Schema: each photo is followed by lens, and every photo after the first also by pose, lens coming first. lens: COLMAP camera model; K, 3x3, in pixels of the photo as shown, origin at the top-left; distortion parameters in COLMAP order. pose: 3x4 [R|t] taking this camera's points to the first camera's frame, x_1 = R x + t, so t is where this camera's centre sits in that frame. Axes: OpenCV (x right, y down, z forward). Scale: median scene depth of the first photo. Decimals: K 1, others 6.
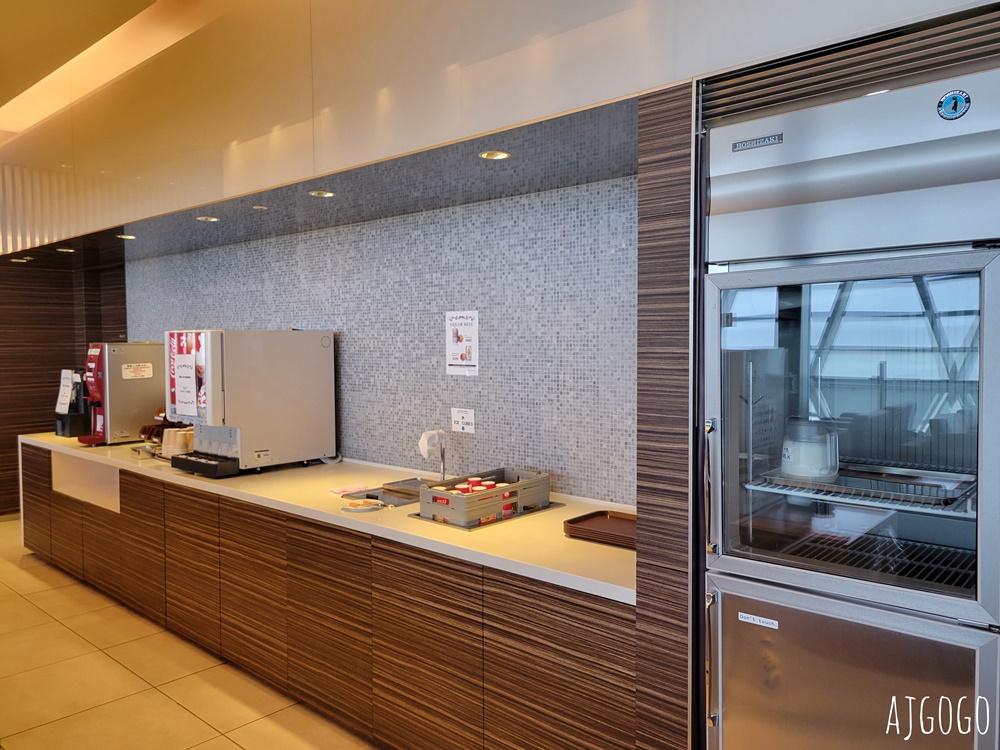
lens RADIAL K [[756.5, 0, 500.0], [0, 756.5, 375.0], [0, 0, 1]] dist [0.054531, -0.048961]
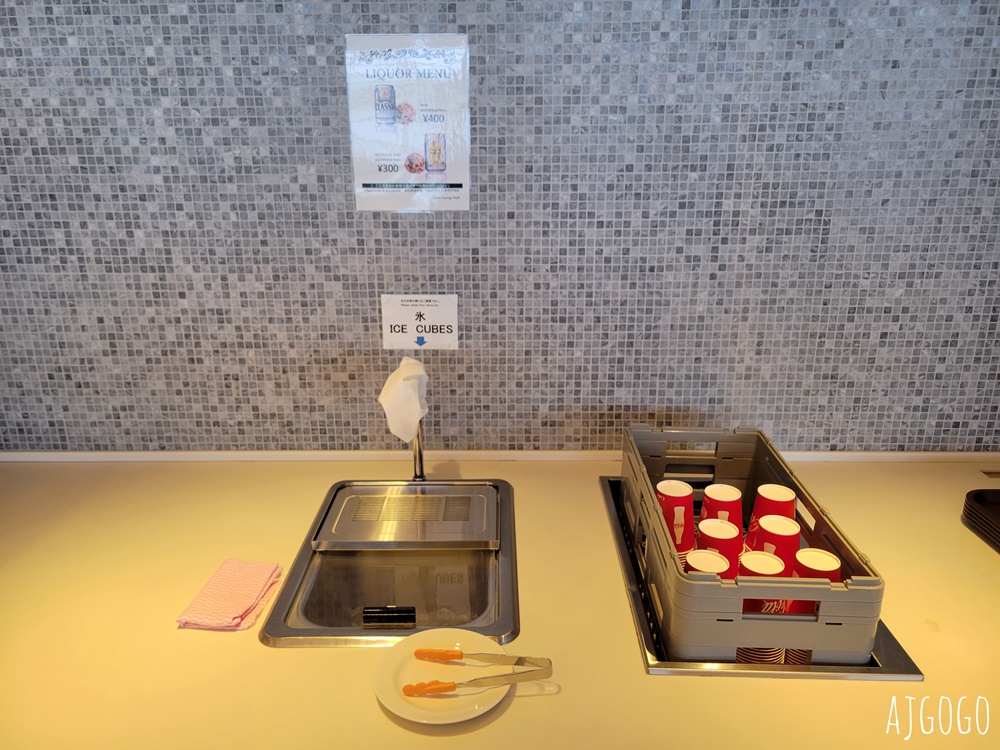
lens RADIAL K [[756.5, 0, 500.0], [0, 756.5, 375.0], [0, 0, 1]] dist [0.054531, -0.048961]
pose [[0.754975, -0.188902, 0.627955, -0.298547], [0.033809, 0.967549, 0.250411, -0.015661], [-0.654881, -0.167824, 0.736862, 0.697429]]
